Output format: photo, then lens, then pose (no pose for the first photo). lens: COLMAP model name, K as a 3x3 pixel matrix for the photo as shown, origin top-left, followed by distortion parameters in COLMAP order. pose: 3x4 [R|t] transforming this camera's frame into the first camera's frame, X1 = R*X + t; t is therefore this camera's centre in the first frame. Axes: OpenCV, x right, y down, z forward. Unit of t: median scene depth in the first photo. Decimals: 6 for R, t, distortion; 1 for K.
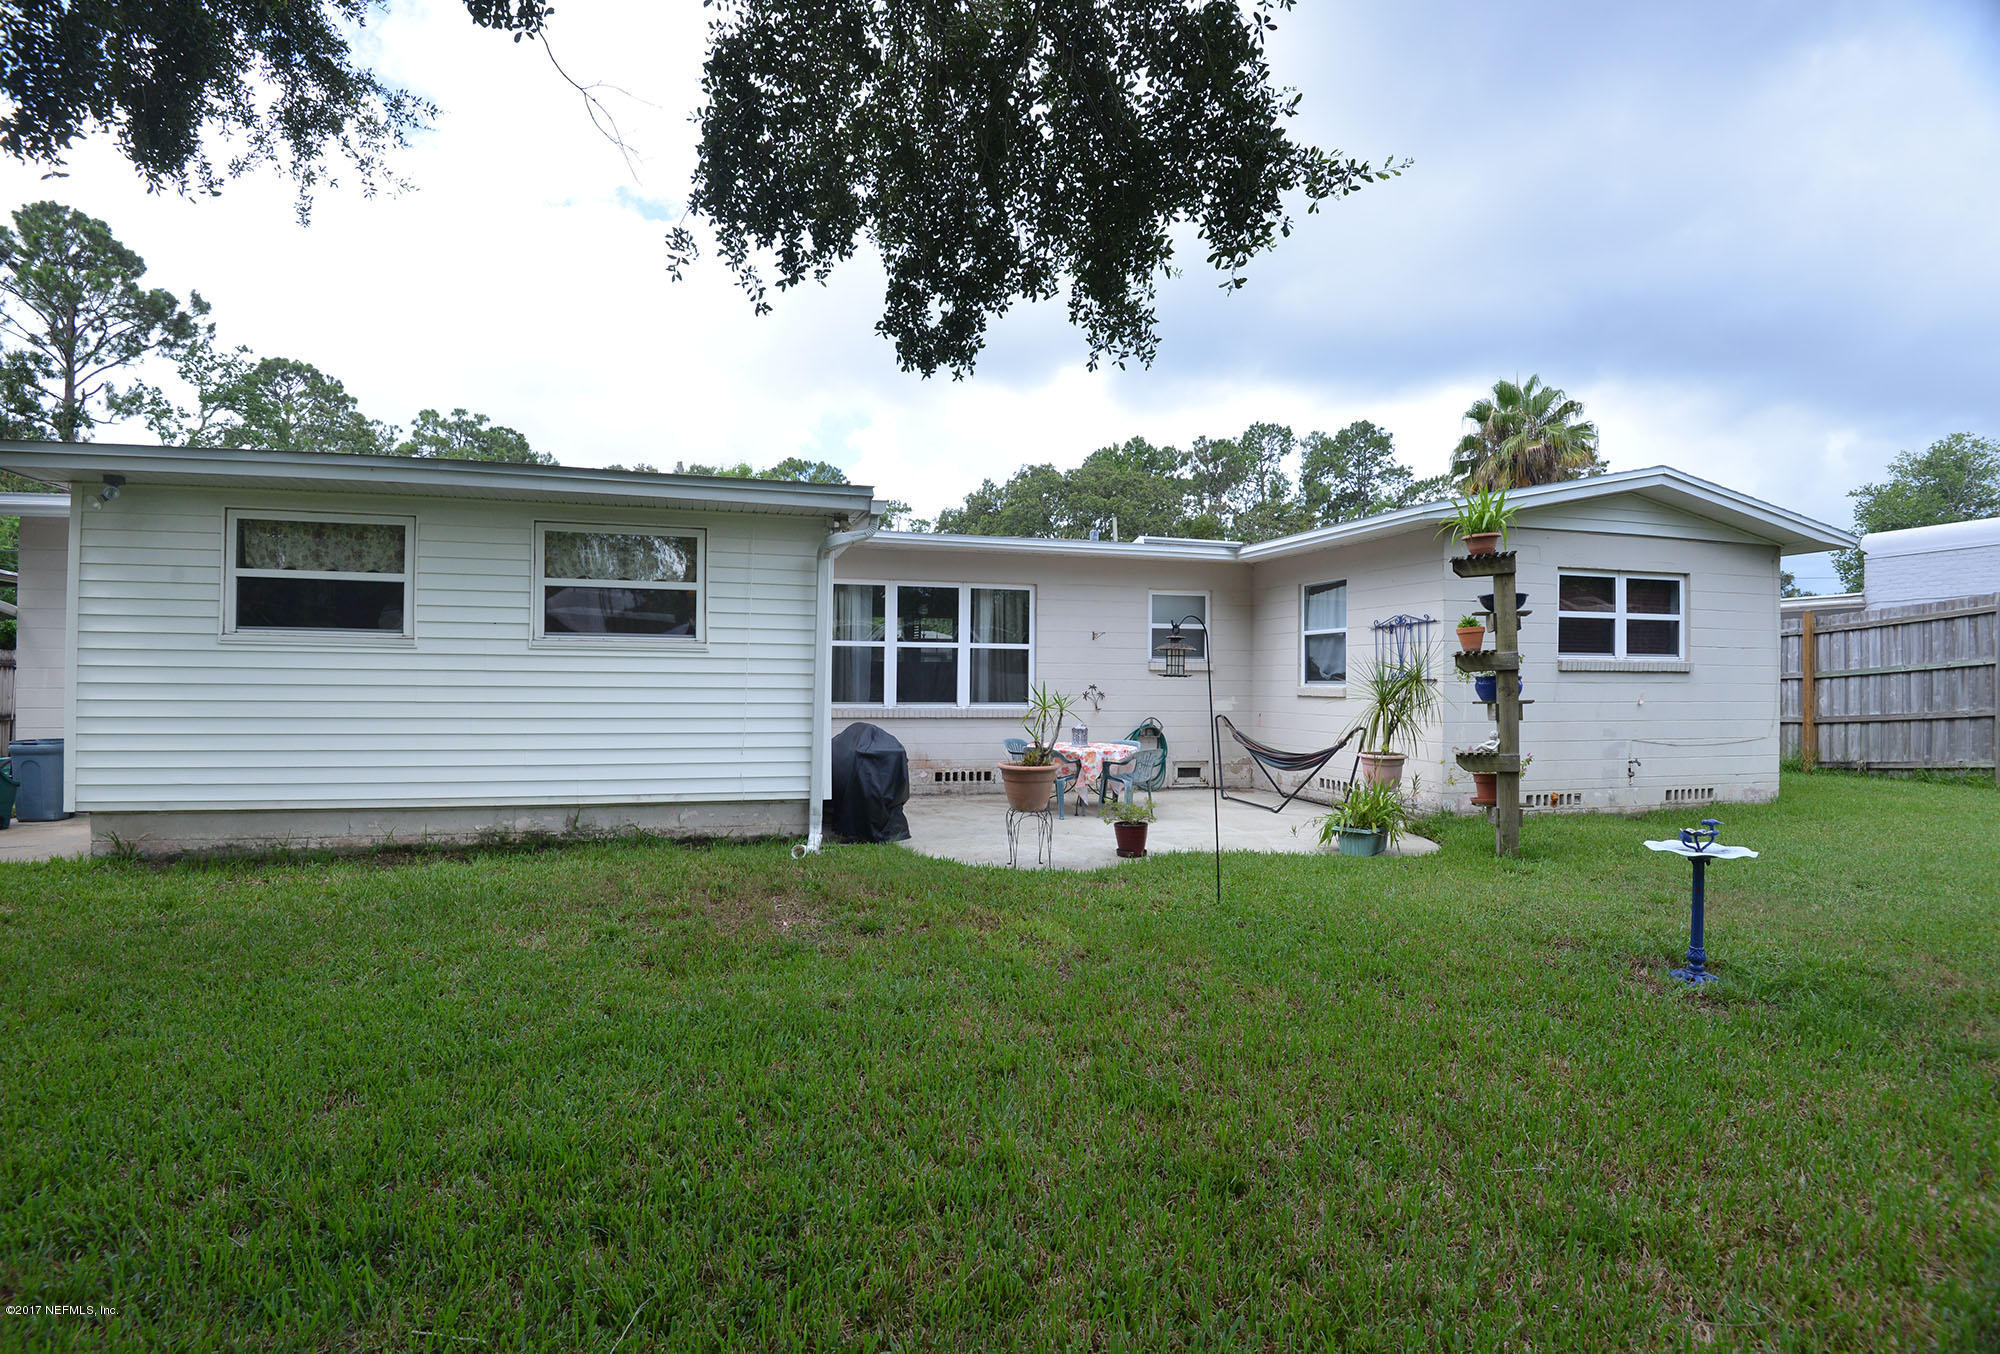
lens RADIAL K [[919.0, 0, 1000.0], [0, 919.0, 677.0], [0, 0, 1]] dist [-0.001071, -0.000321]
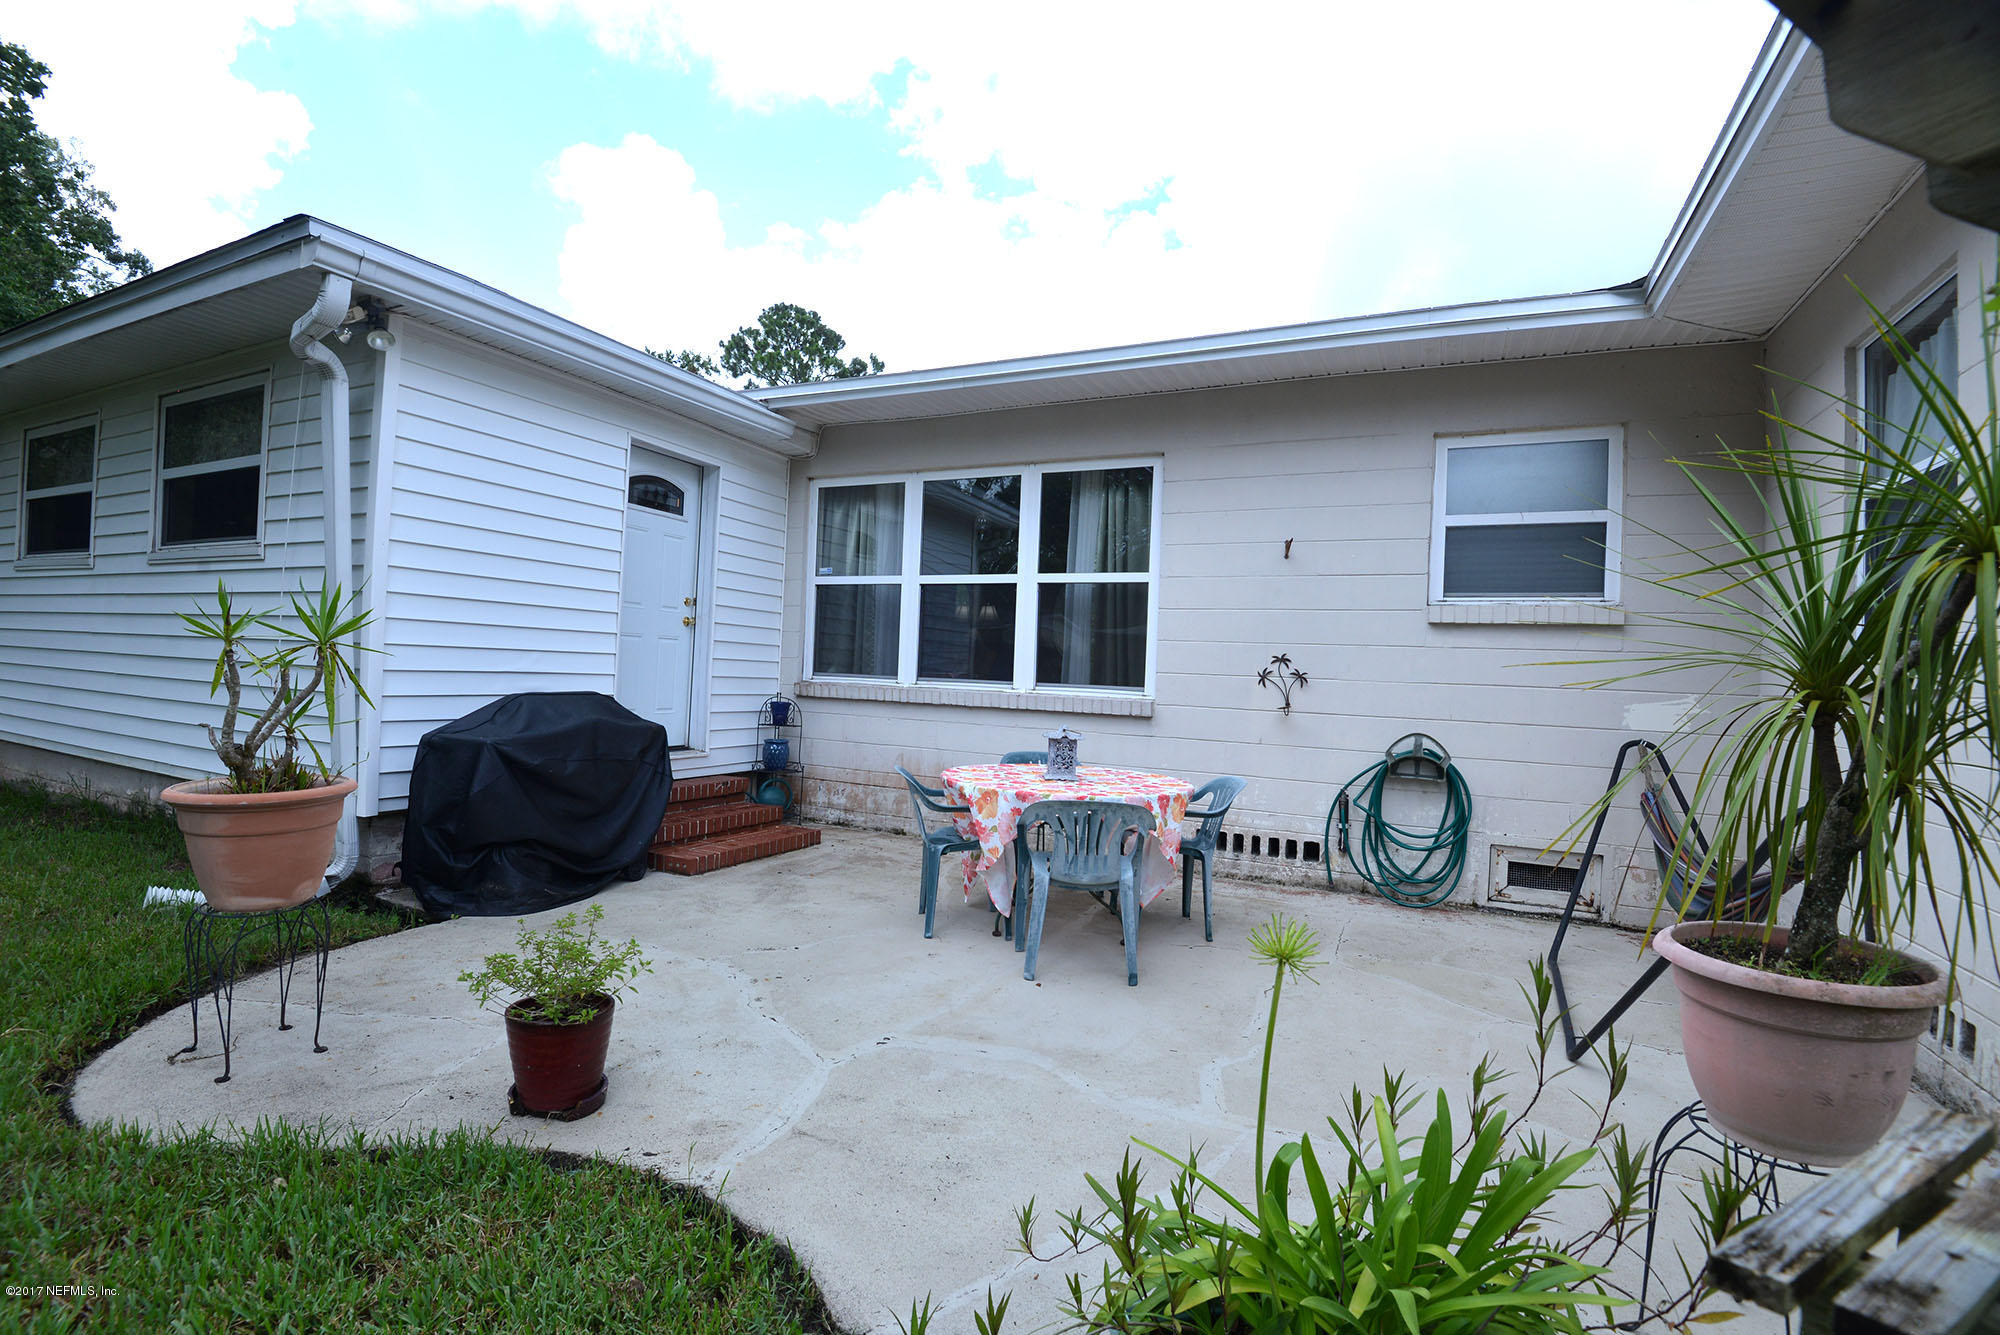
lens RADIAL K [[915.2, 0, 1000.0], [0, 915.2, 667.5], [0, 0, 1]] dist [-0.000515, -0.000051]
pose [[0.739918, 0.021046, -0.672368, 0.316719], [-0.027879, 0.999611, 0.000610, 0.019114], [0.672120, 0.018294, 0.740217, 0.574049]]
